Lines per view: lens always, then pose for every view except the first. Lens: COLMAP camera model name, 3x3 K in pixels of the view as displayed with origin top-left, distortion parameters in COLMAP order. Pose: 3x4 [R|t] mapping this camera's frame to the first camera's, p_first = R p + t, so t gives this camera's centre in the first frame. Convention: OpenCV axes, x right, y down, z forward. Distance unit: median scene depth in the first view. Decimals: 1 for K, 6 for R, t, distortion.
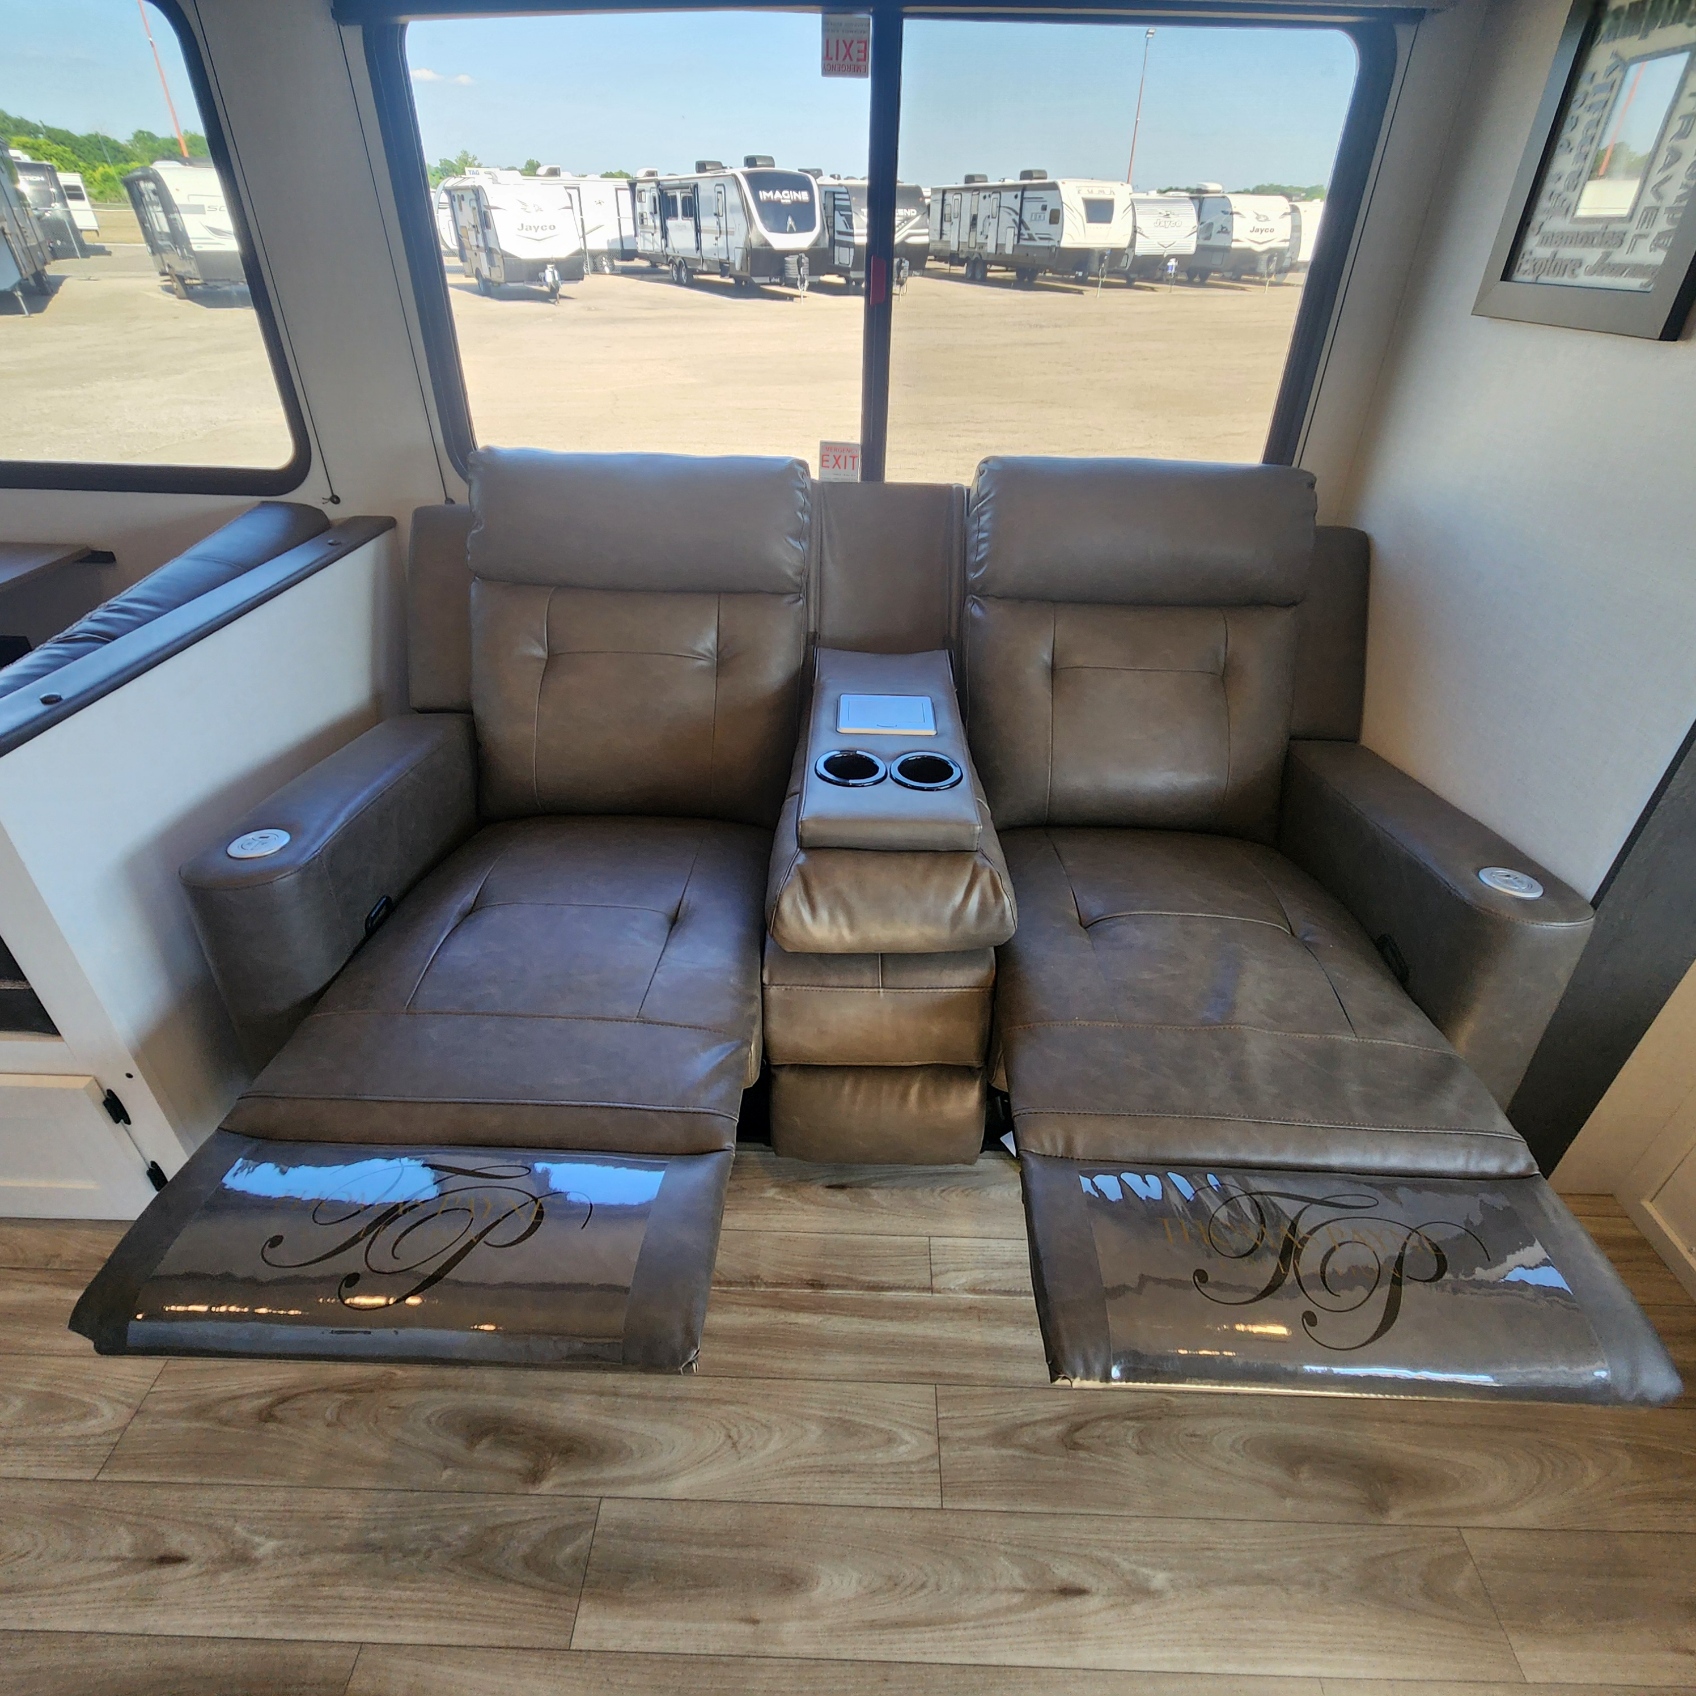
lens RADIAL K [[931.4, 0, 855.8], [0, 931.4, 844.0], [0, 0, 1]] dist [-0.002105, -0.000829]
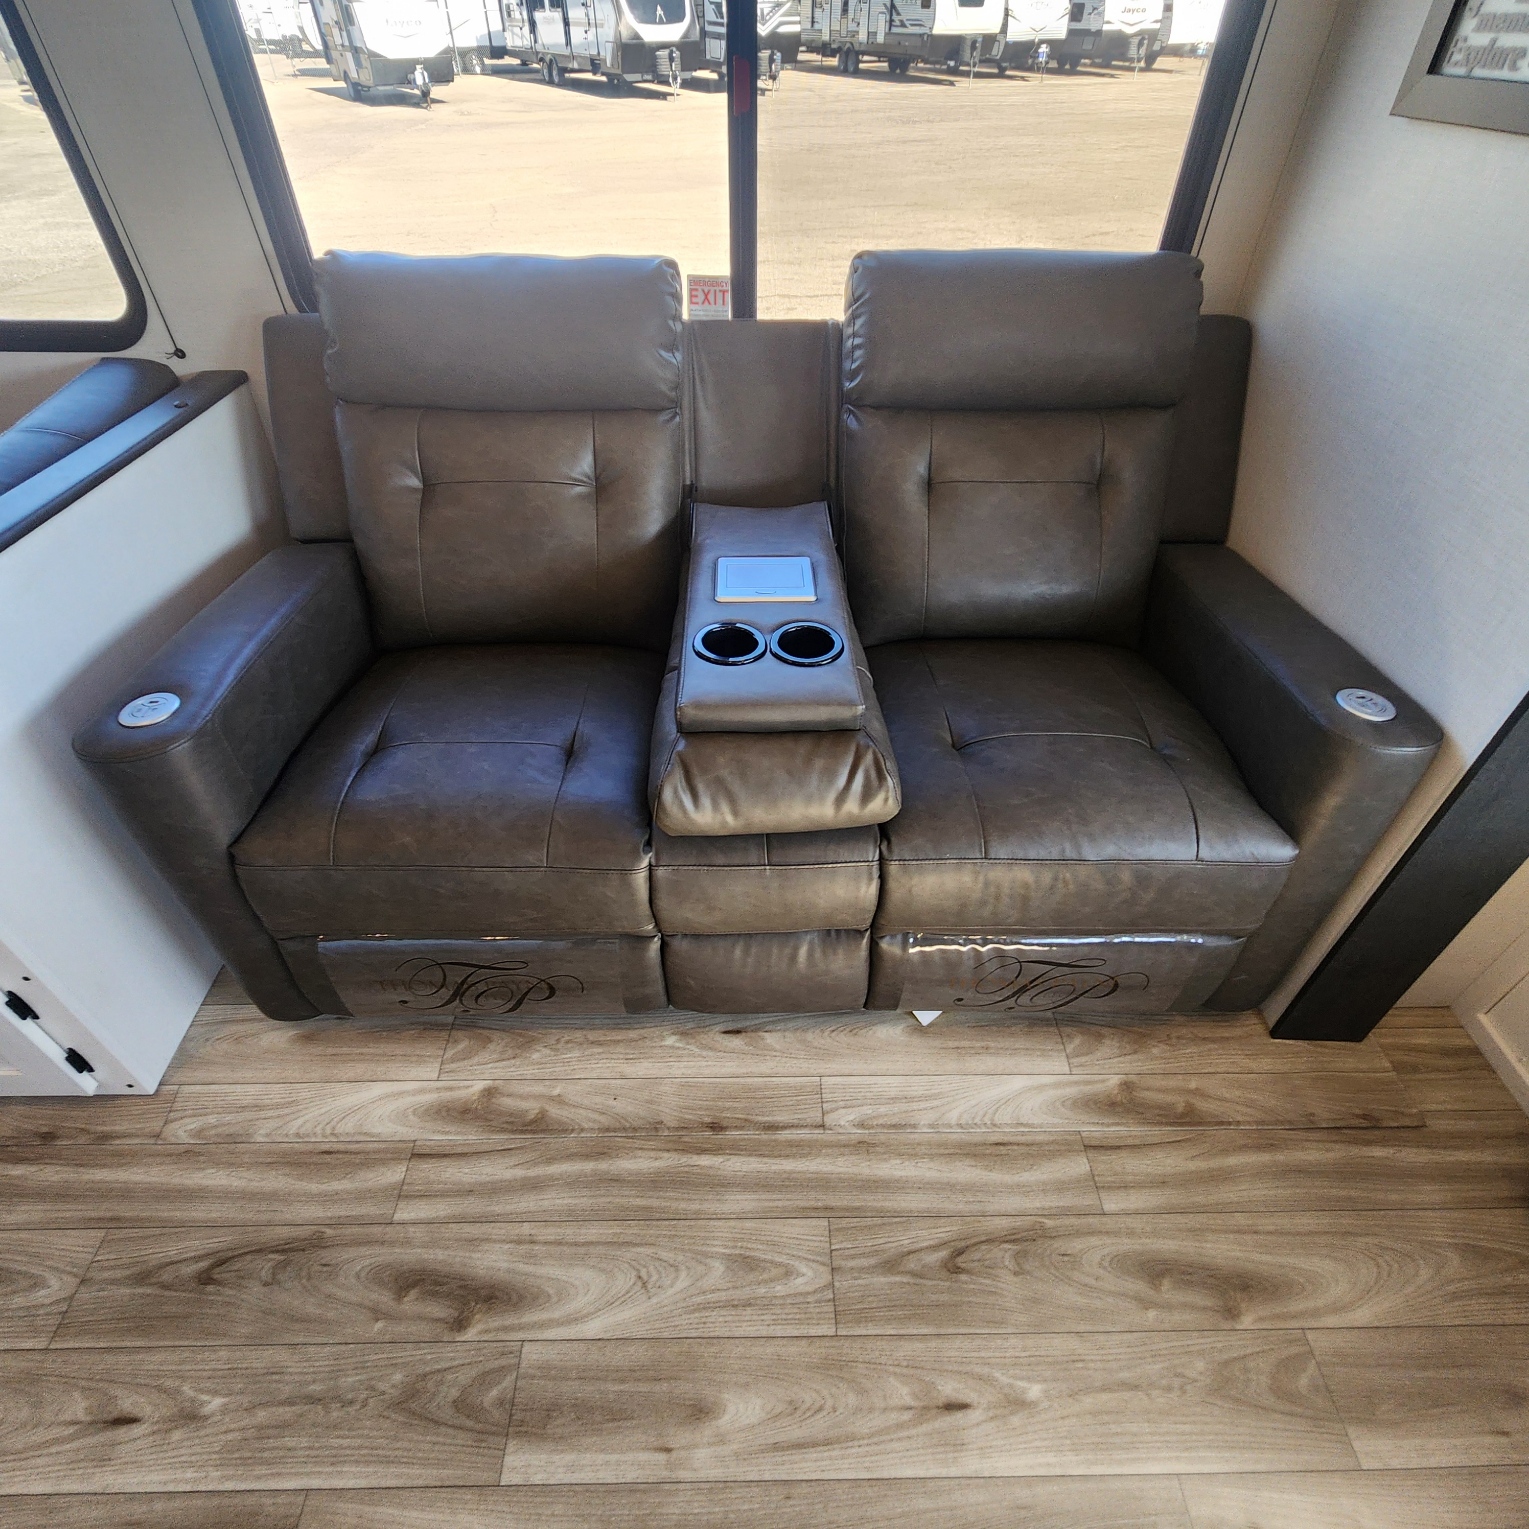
lens RADIAL K [[833.2, 0, 764.5], [0, 833.2, 764.5], [0, 0, 1]] dist [-0.000606, -0.000779]
pose [[0.999323, -0.033890, 0.014315, 0.014056], [0.031416, 0.988595, 0.147283, -0.080773], [-0.019143, -0.146734, 0.988991, 0.111822]]
